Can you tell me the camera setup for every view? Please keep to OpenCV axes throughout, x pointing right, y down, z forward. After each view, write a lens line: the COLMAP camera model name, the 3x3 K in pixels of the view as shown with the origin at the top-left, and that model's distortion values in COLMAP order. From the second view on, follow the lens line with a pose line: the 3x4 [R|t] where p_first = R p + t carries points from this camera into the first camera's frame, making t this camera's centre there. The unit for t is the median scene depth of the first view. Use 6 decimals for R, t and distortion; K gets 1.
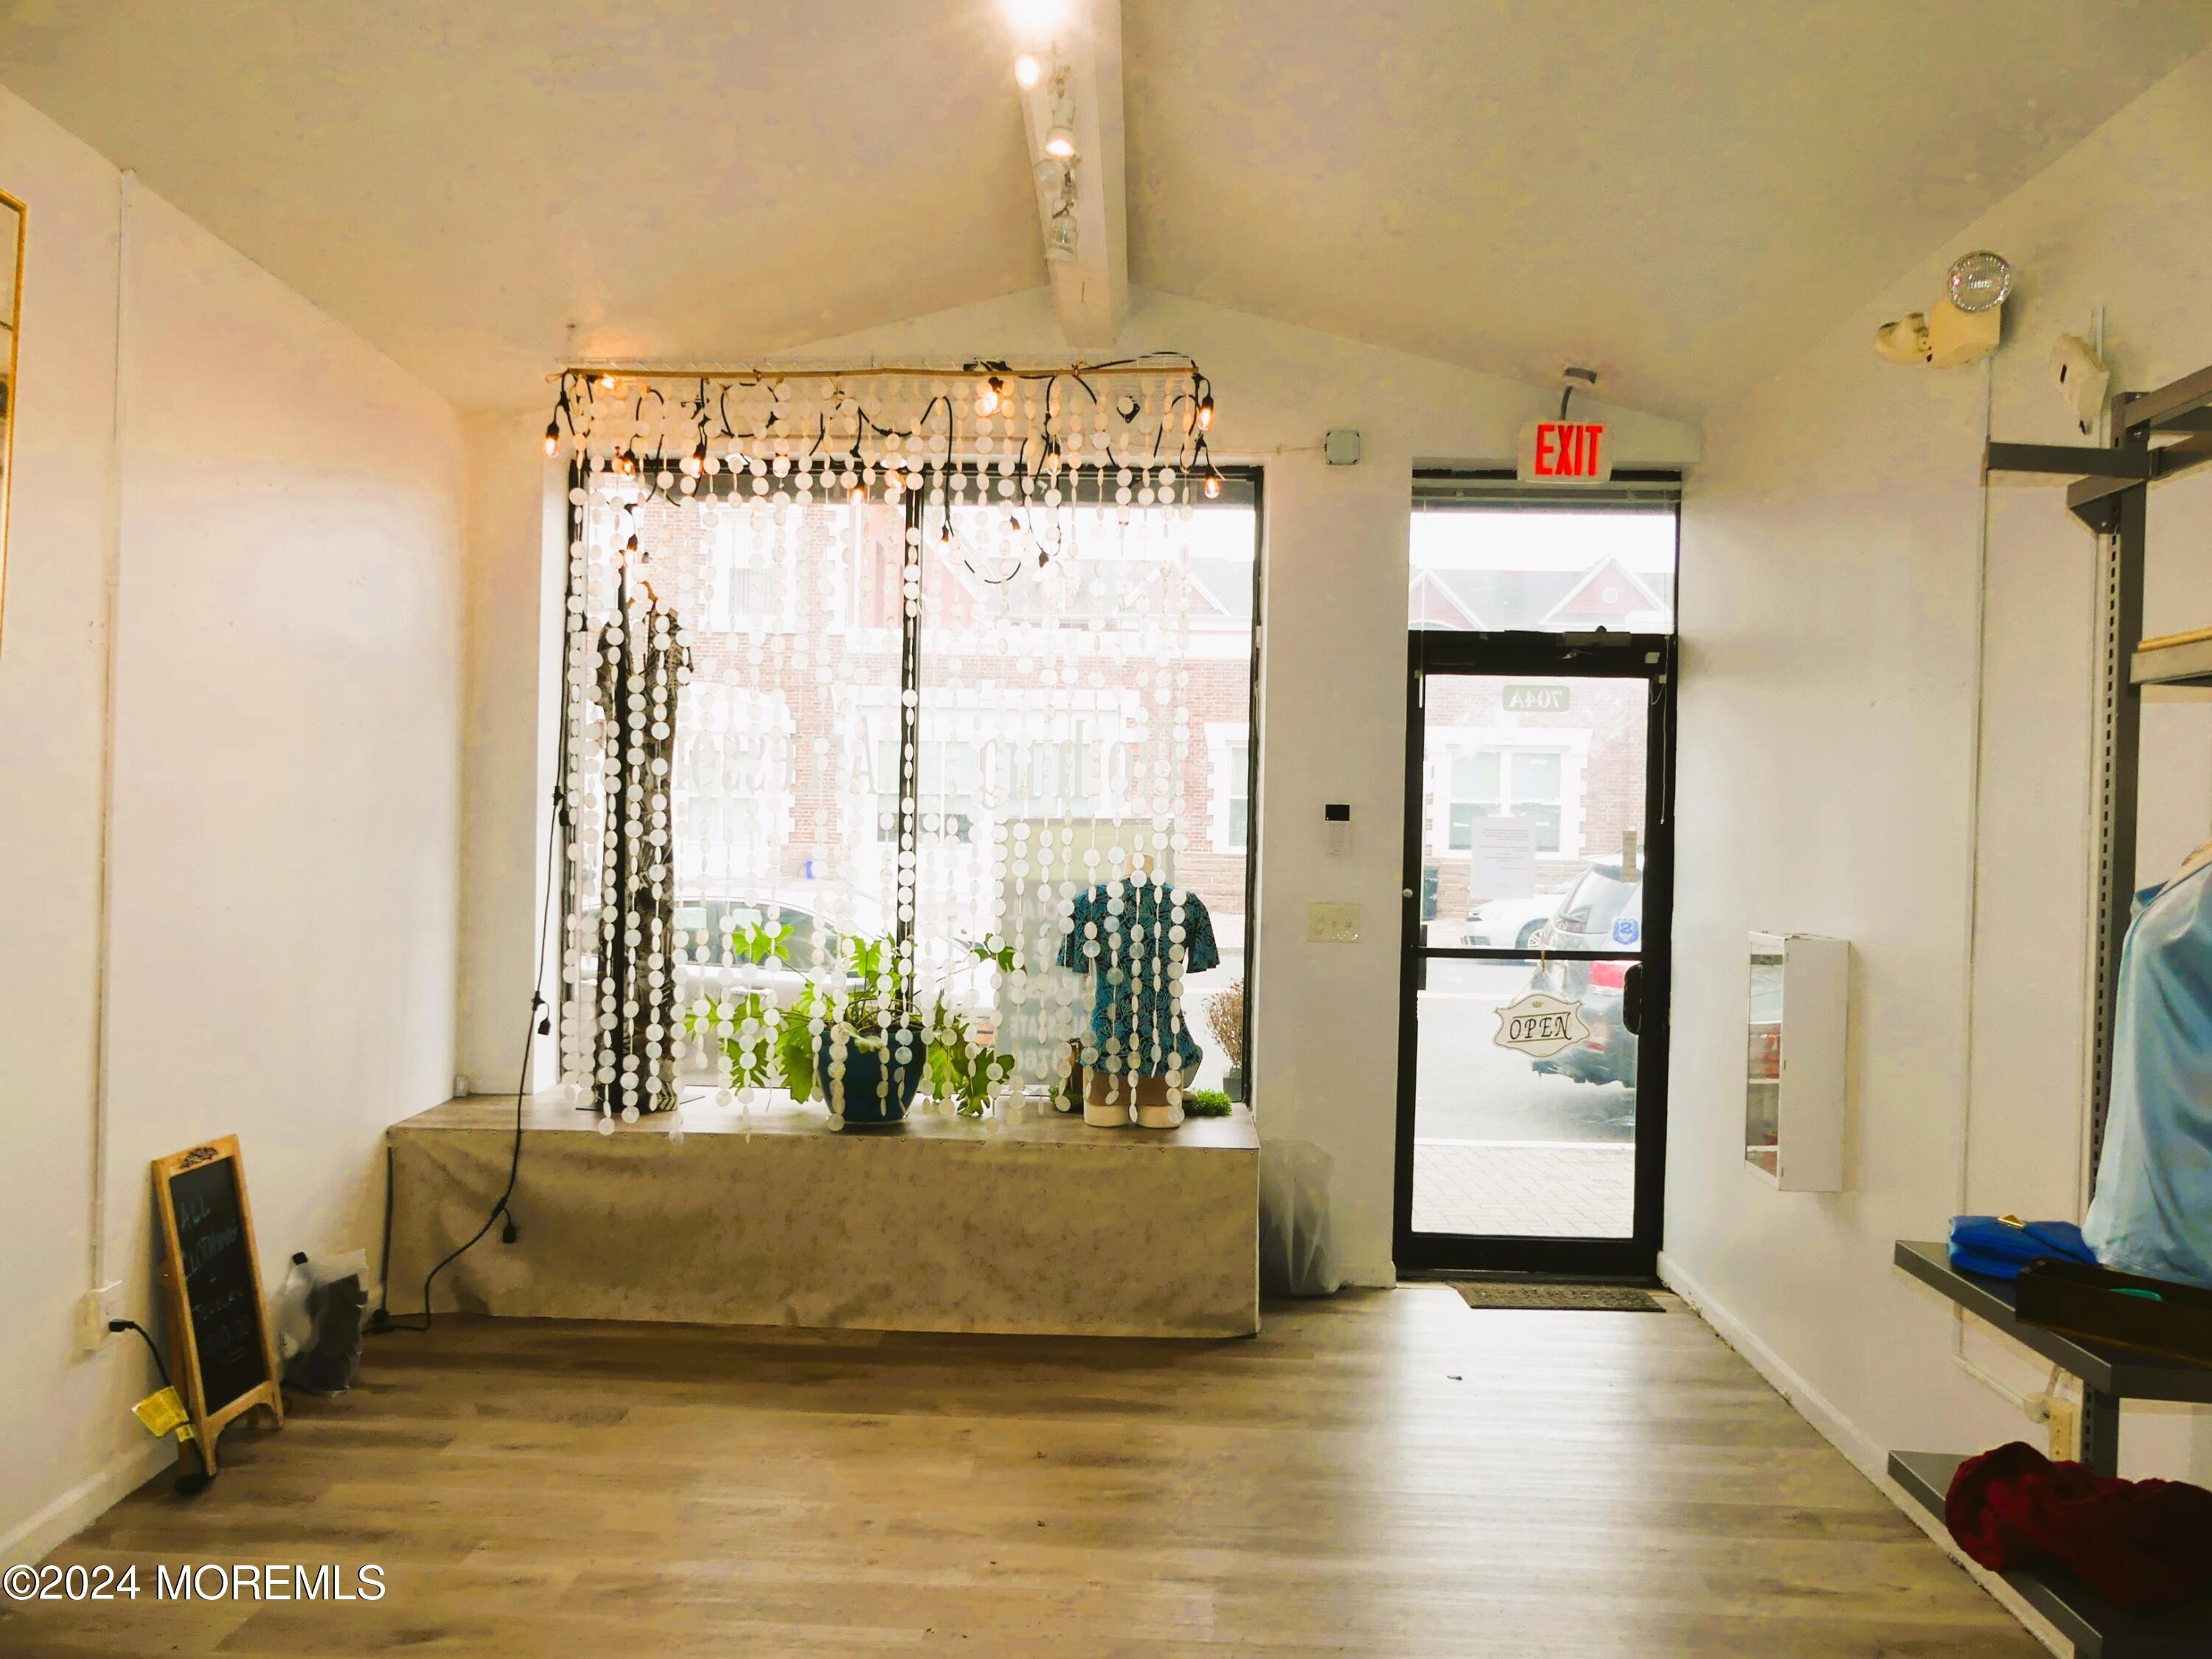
lens RADIAL K [[1663.7, 0, 1106.0], [0, 1663.7, 829.5], [0, 0, 1]] dist [0.007637, 0.003901]
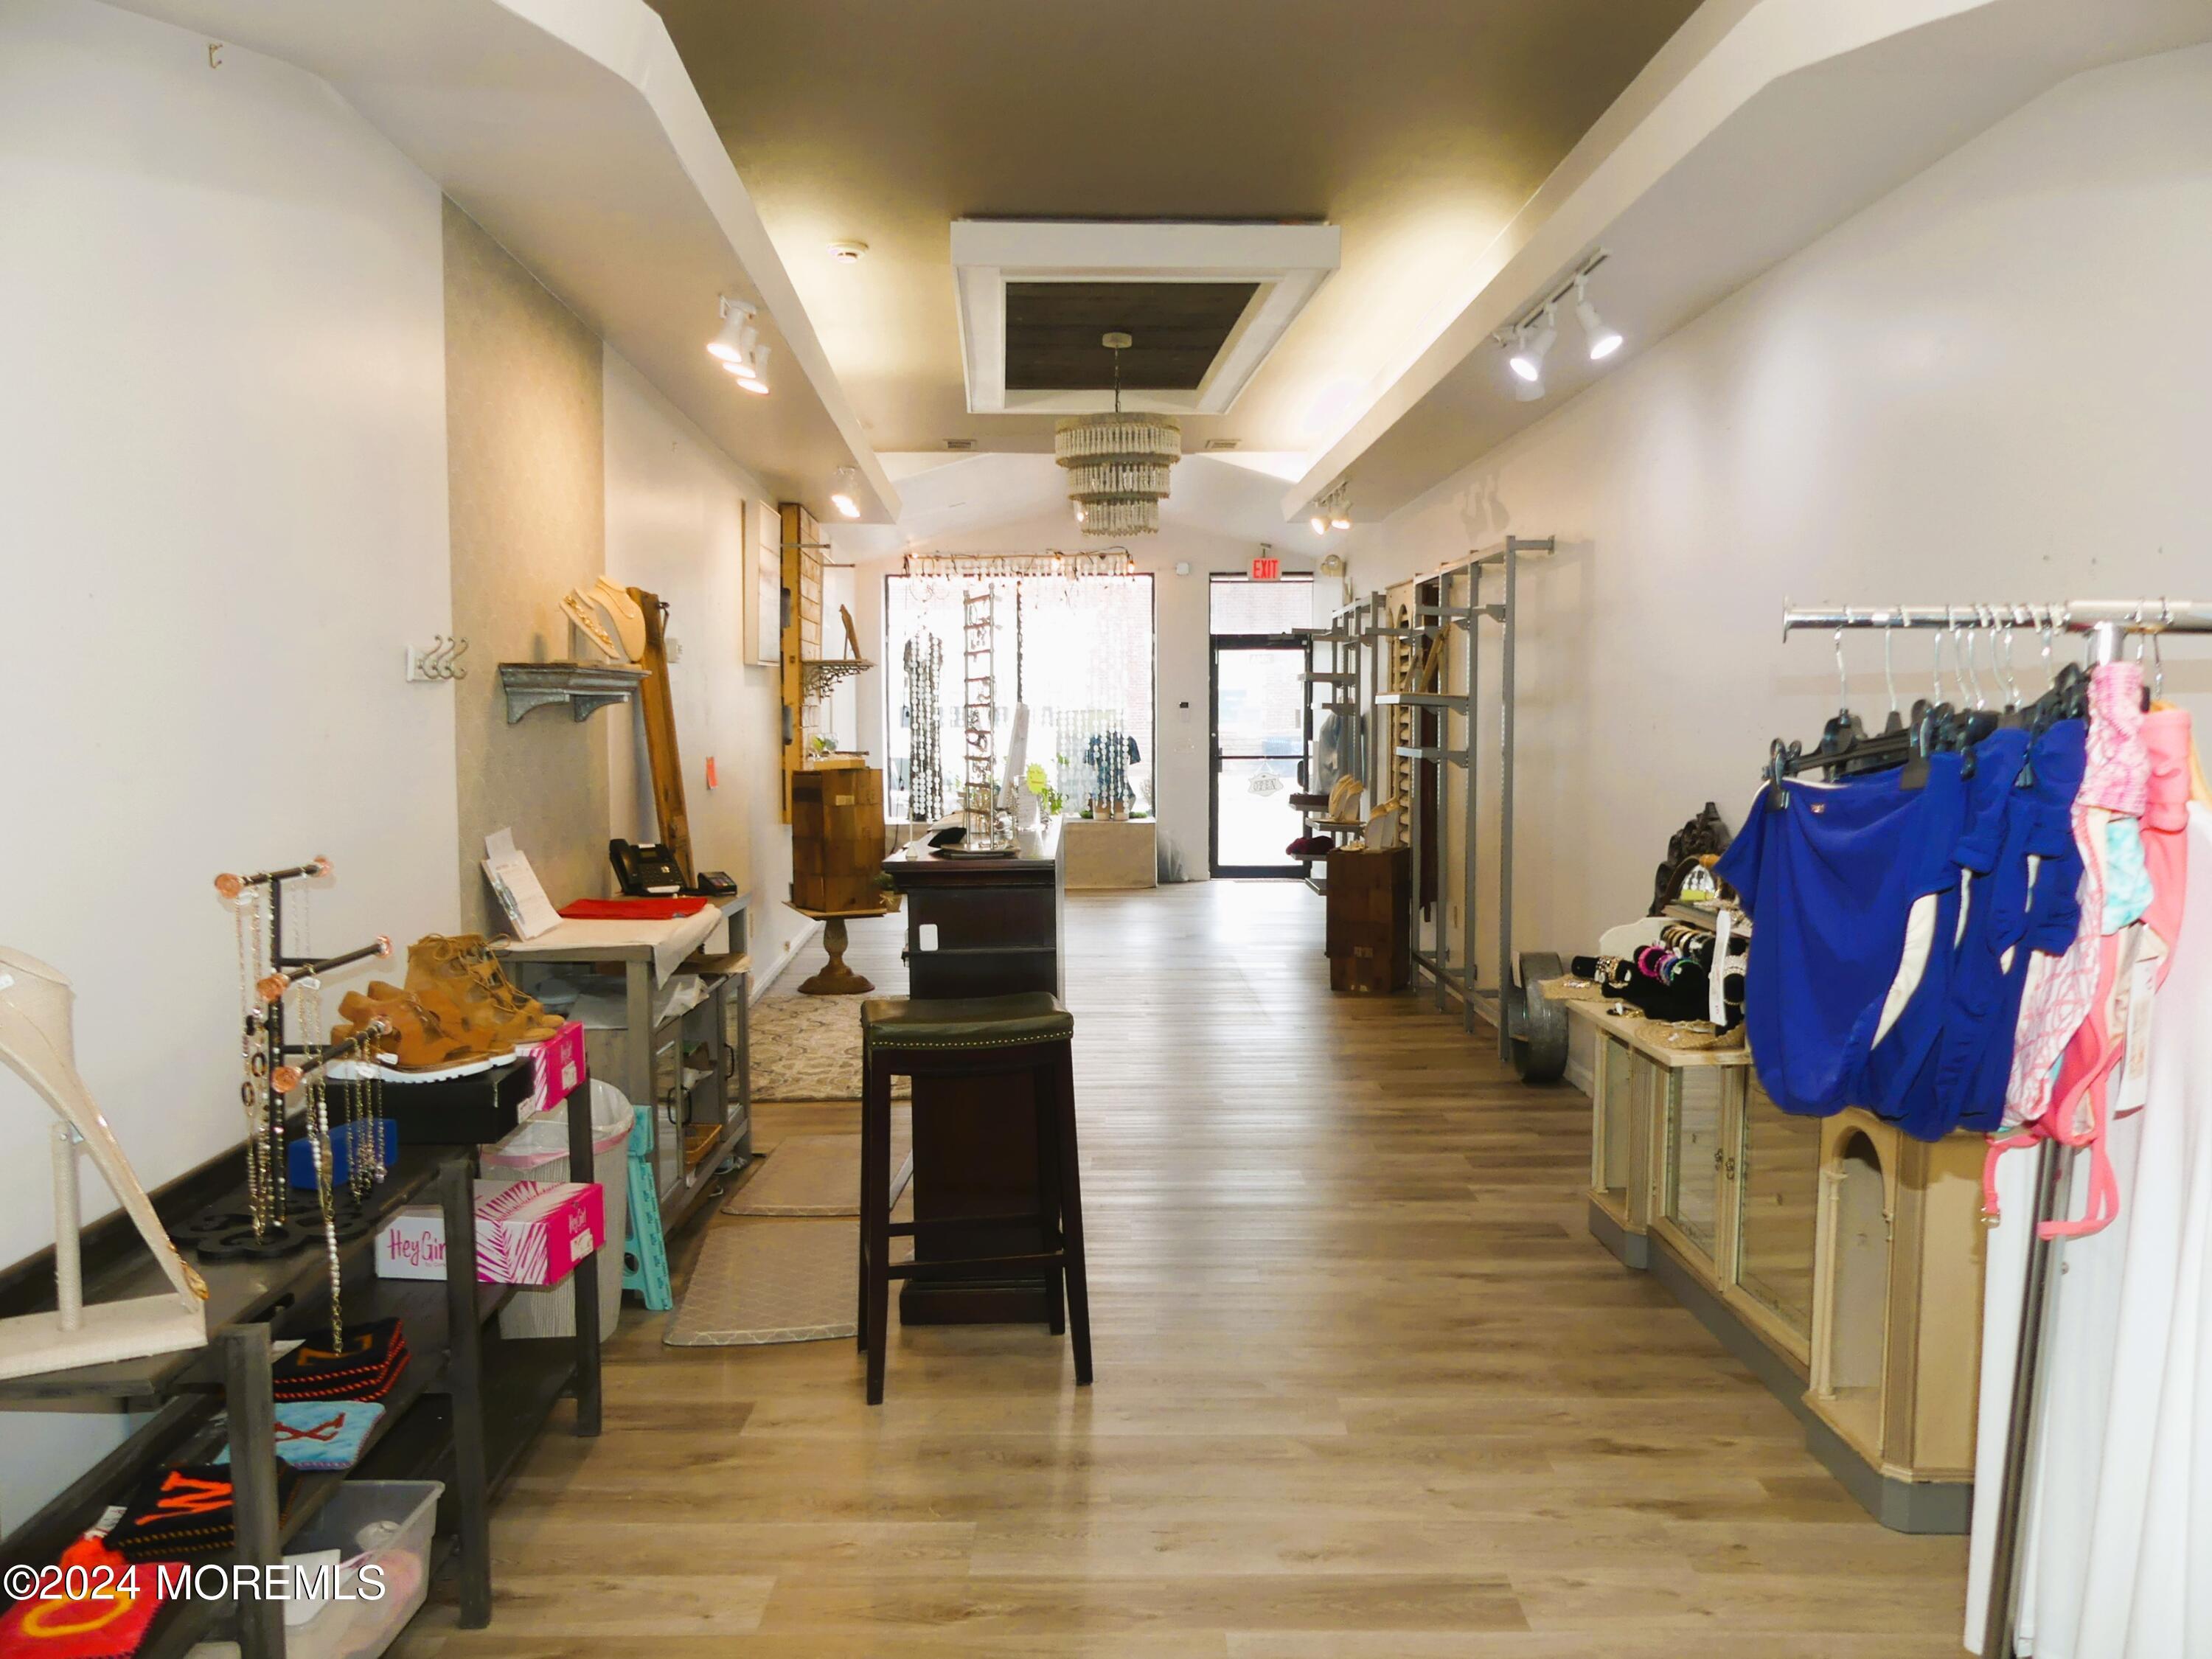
lens RADIAL K [[1663.7, 0, 1106.0], [0, 1663.7, 829.5], [0, 0, 1]] dist [0.007637, 0.003901]
pose [[0.999100, -0.027713, 0.032120, -0.081325], [0.025530, 0.997461, 0.066488, 0.008531], [-0.033881, -0.065608, 0.997270, -1.746725]]
